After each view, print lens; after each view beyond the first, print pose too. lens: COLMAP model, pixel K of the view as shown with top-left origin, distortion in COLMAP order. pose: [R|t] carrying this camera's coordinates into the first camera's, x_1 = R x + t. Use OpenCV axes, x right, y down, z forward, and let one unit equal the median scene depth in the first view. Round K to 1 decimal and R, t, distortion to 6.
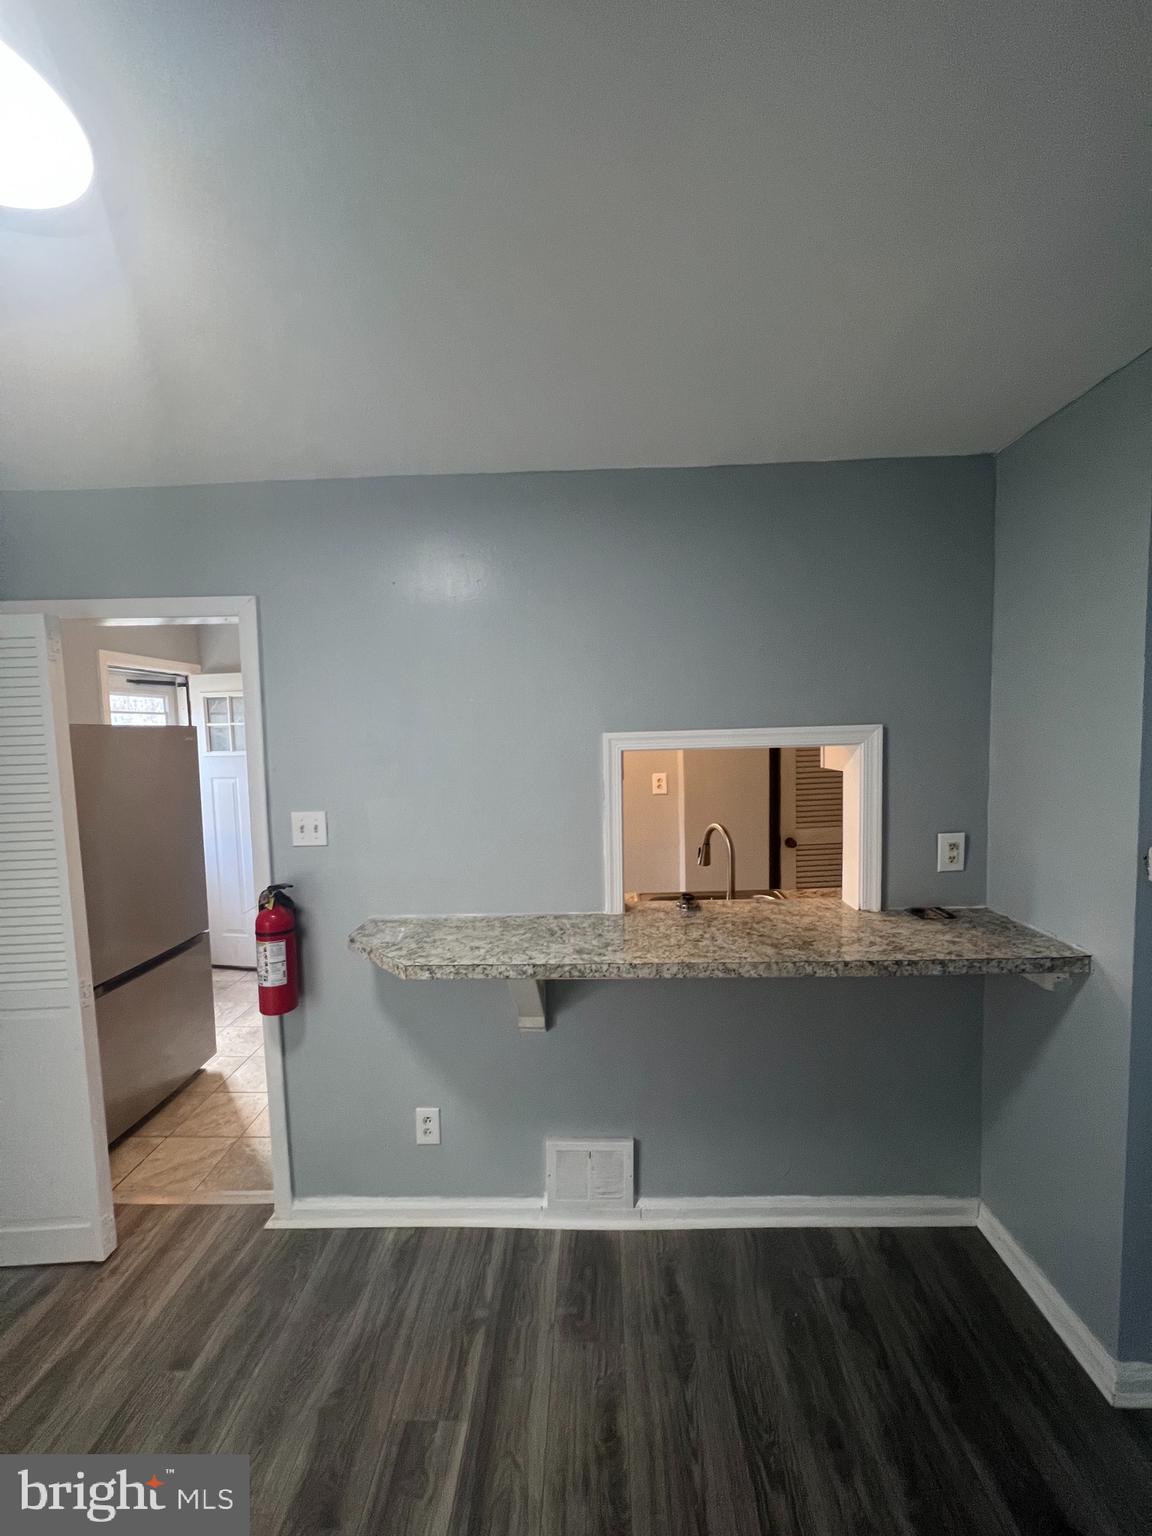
lens RADIAL K [[614.3, 0, 572.2], [0, 614.3, 770.2], [0, 0, 1]] dist [-0.000915, -0.000050]
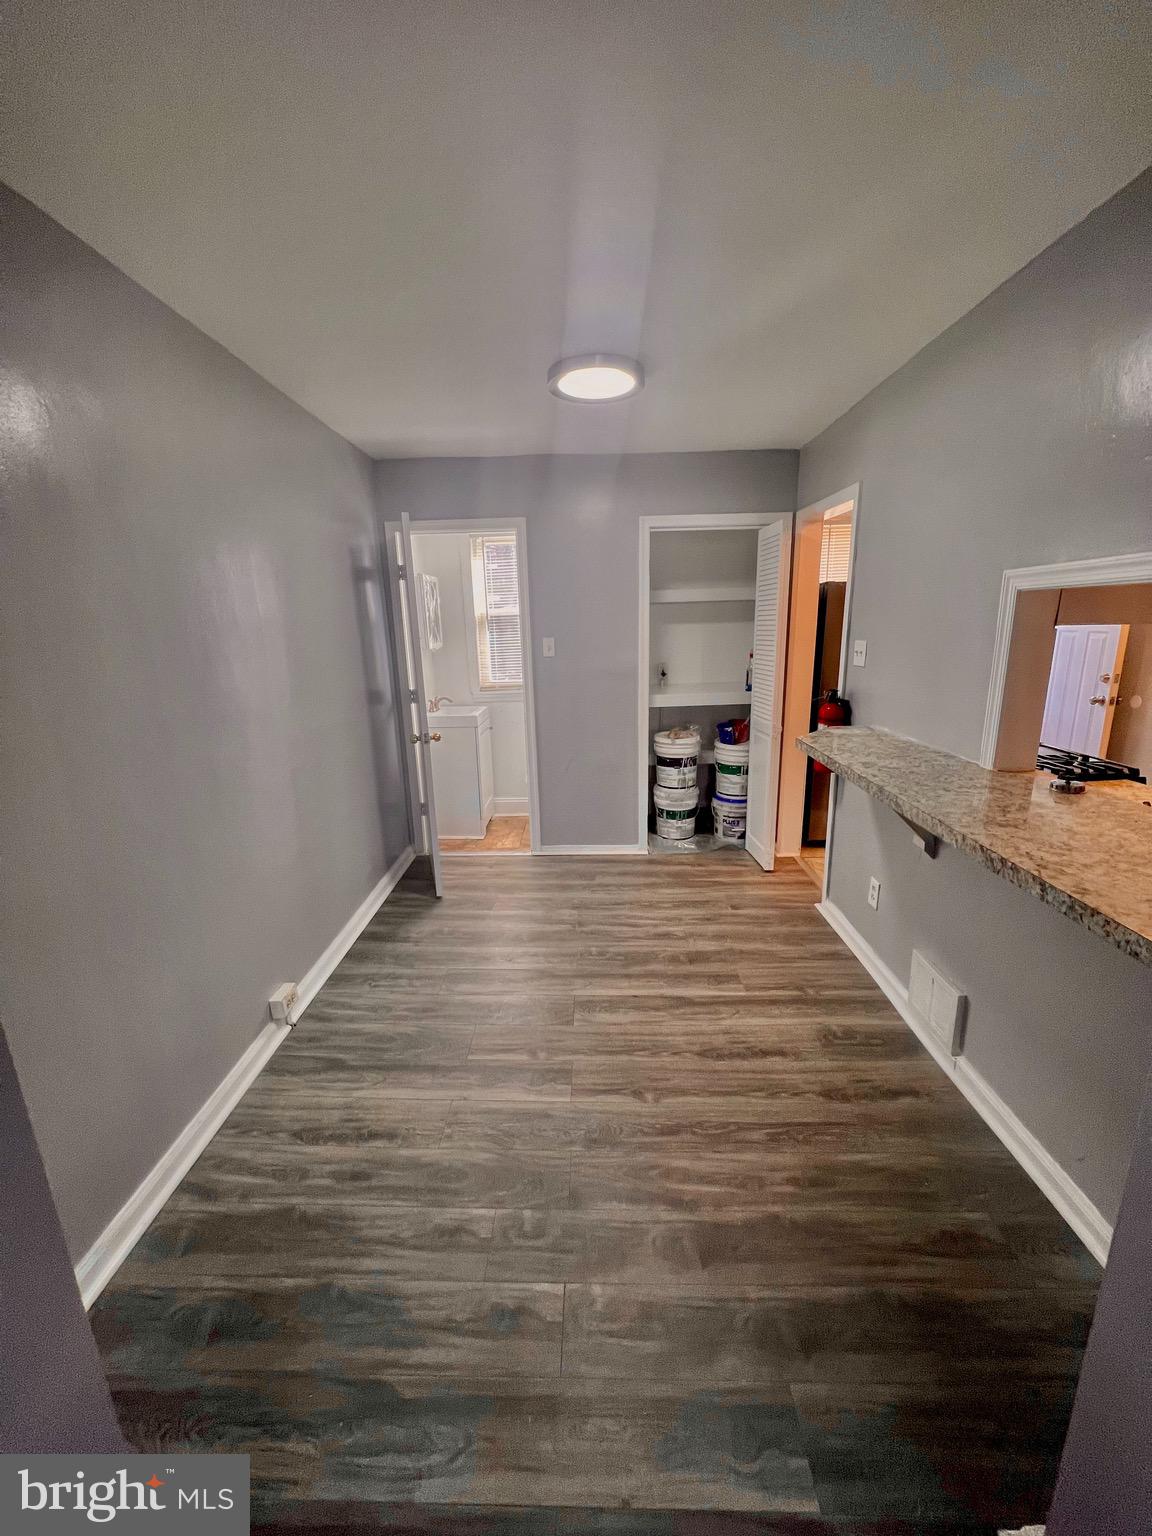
lens RADIAL K [[614.3, 0, 569.0], [0, 614.3, 779.3], [0, 0, 1]] dist [-0.000915, -0.000050]
pose [[-0.001832, 0.277971, -0.960588, 1.218891], [-0.050144, 0.959355, 0.277710, 0.020954], [0.998740, 0.048677, 0.012181, 0.412426]]
